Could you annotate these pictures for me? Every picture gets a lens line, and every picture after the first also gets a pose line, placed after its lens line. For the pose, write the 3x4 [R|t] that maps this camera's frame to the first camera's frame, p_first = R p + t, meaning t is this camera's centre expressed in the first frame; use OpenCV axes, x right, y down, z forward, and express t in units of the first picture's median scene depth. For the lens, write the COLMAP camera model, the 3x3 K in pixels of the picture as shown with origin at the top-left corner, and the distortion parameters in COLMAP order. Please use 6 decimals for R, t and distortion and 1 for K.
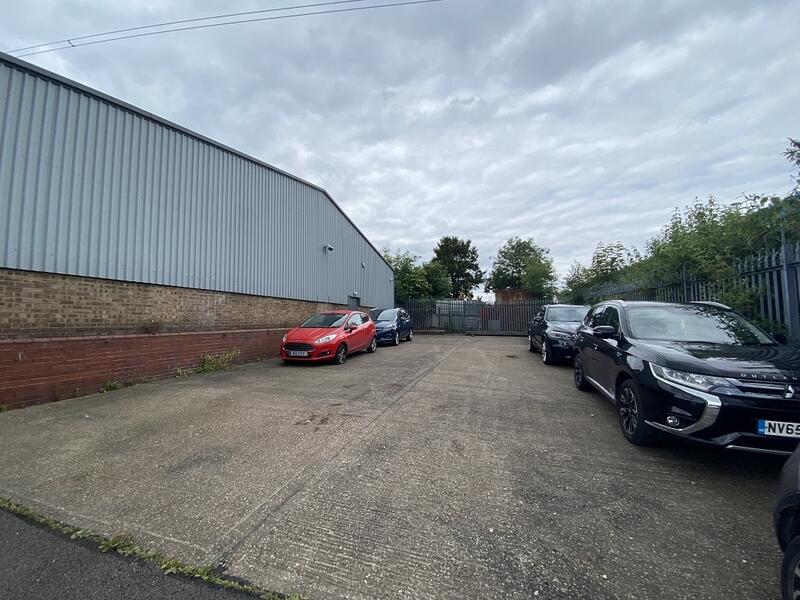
lens RADIAL K [[322.4, 0, 400.0], [0, 322.4, 300.0], [0, 0, 1]] dist [-0.000198, -0.015445]
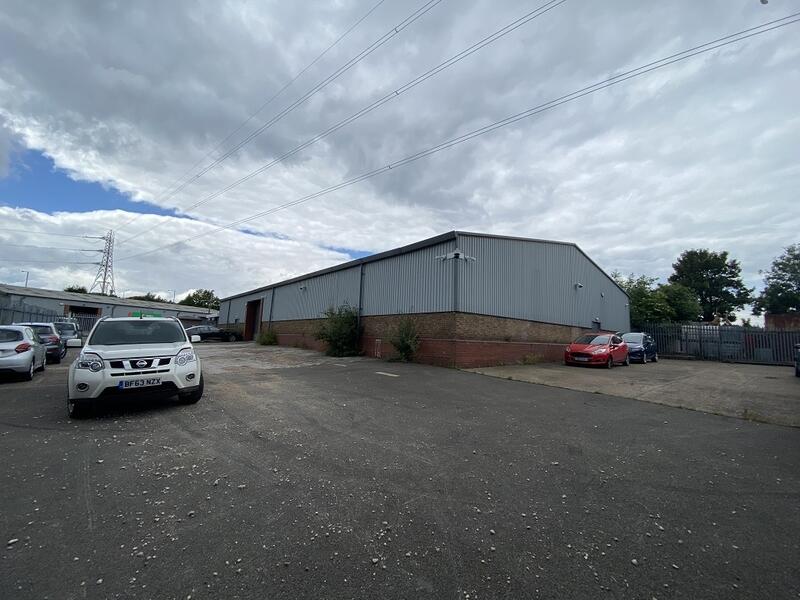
lens RADIAL K [[322.4, 0, 400.0], [0, 322.4, 300.0], [0, 0, 1]] dist [-0.000198, -0.015445]
pose [[0.827014, -0.024719, -0.561638, -0.045111], [-0.010664, 0.998163, -0.059633, -0.007662], [0.562081, 0.055306, 0.825231, -0.260304]]
